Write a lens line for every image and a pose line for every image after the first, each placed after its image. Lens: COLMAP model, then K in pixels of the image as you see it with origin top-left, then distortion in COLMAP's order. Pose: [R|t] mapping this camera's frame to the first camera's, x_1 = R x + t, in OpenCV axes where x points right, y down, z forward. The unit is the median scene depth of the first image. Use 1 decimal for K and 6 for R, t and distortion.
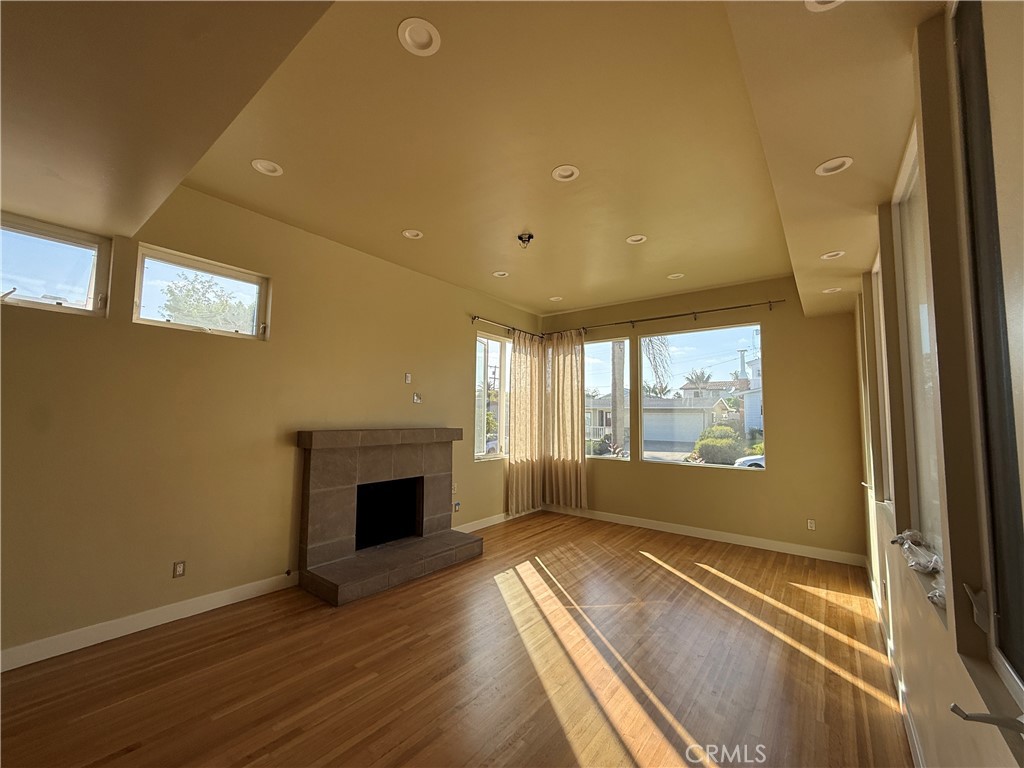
lens RADIAL K [[408.1, 0, 511.6], [0, 408.1, 386.7], [0, 0, 1]] dist [-0.003931, 0.001058]
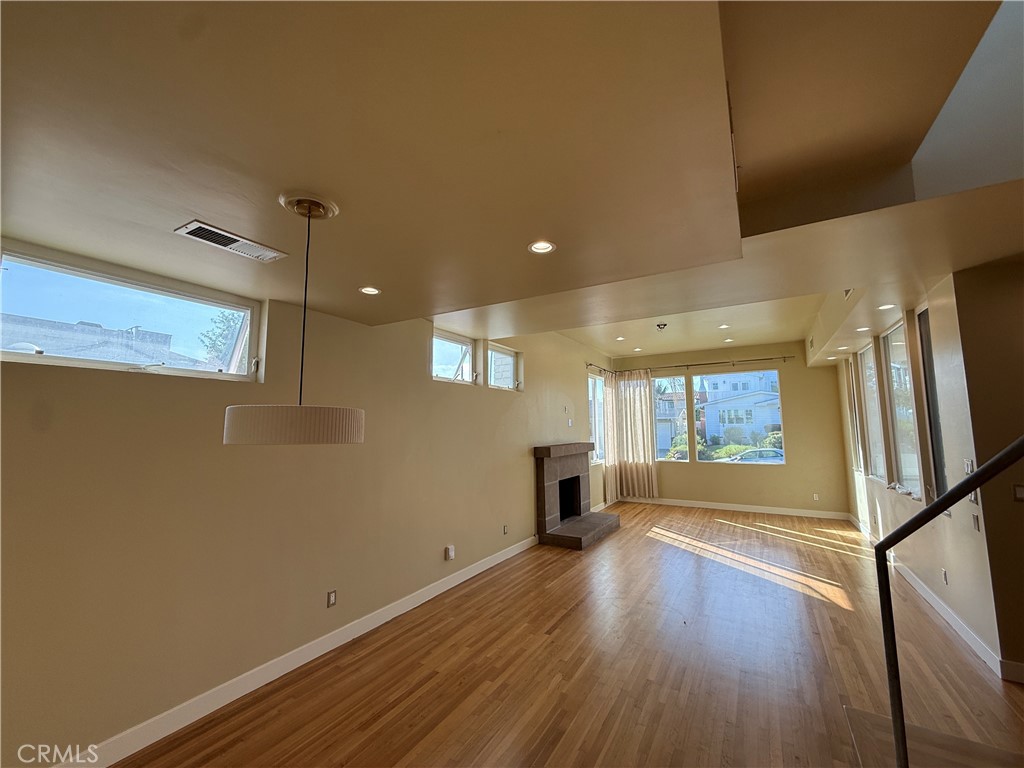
lens RADIAL K [[408.1, 0, 509.4], [0, 408.1, 387.3], [0, 0, 1]] dist [-0.003931, 0.001058]
pose [[0.993911, -0.014504, 0.109227, -0.480781], [0.017613, 0.999465, -0.027556, -0.051072], [-0.108769, 0.029312, 0.993635, -0.357088]]
